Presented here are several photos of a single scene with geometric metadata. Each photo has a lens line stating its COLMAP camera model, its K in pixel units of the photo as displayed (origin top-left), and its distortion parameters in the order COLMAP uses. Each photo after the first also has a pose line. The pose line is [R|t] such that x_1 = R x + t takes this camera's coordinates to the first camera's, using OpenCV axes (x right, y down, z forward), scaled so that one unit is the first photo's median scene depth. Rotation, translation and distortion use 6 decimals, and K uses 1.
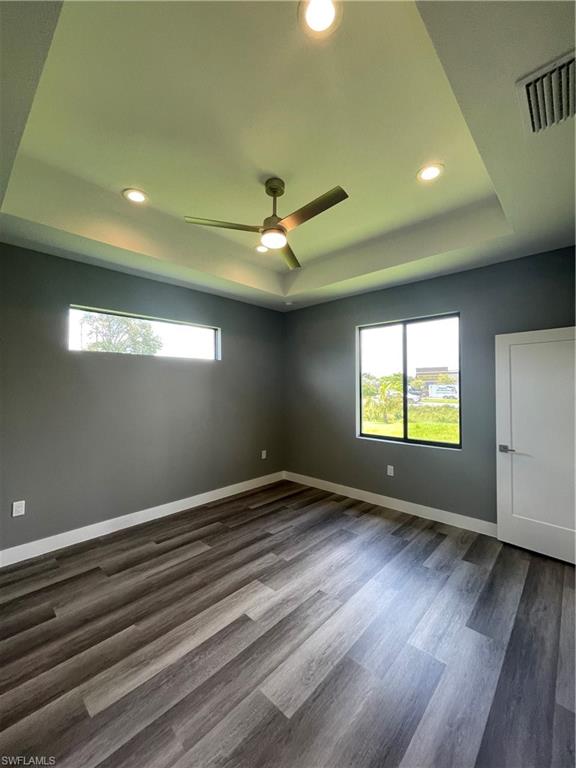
lens RADIAL K [[309.1, 0, 286.1], [0, 309.1, 382.7], [0, 0, 1]] dist [-0.000990, -0.000160]
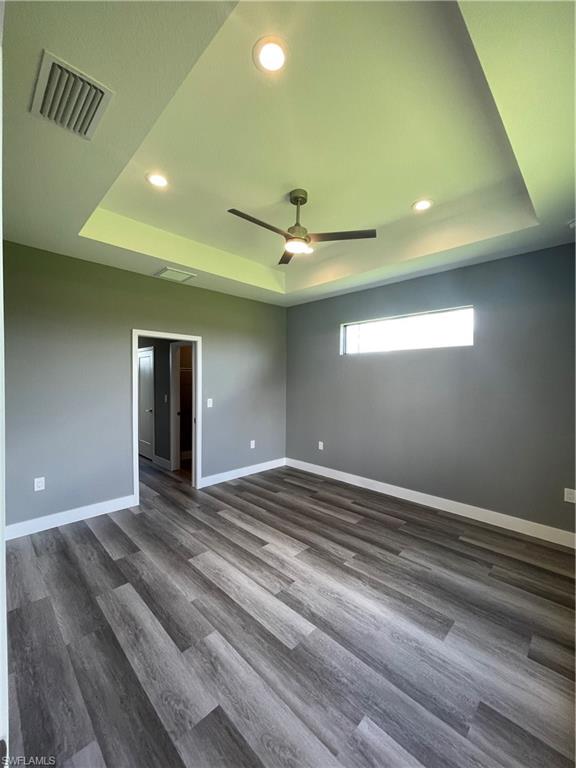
lens RADIAL K [[309.1, 0, 286.1], [0, 309.1, 382.7], [0, 0, 1]] dist [-0.000990, -0.000160]
pose [[-0.032866, 0.013188, -0.999373, 0.982120], [0.010242, 0.999865, 0.012857, 0.014566], [0.999407, -0.009813, -0.032996, 0.902657]]
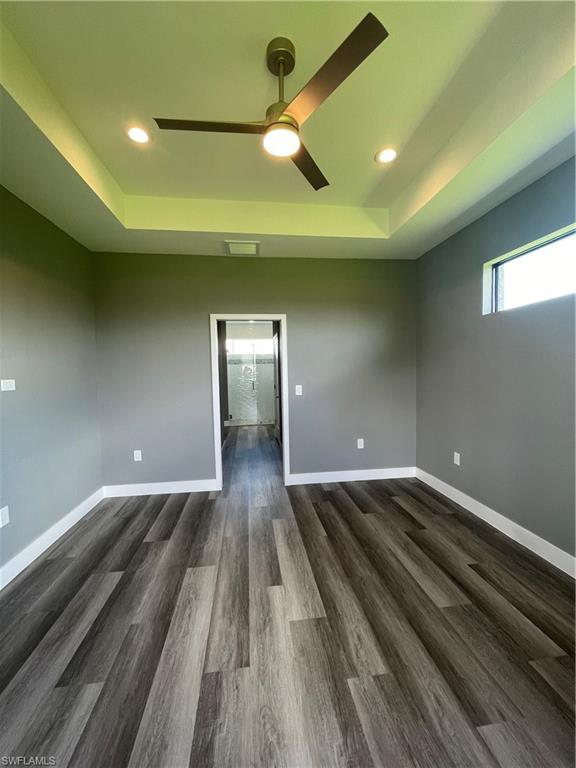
lens RADIAL K [[309.1, 0, 286.1], [0, 309.1, 382.7], [0, 0, 1]] dist [-0.000990, -0.000160]
pose [[-0.638685, 0.048855, -0.767916, 0.468495], [0.034627, 0.998796, 0.034745, 0.055103], [0.768689, -0.004400, -0.639608, 1.316699]]
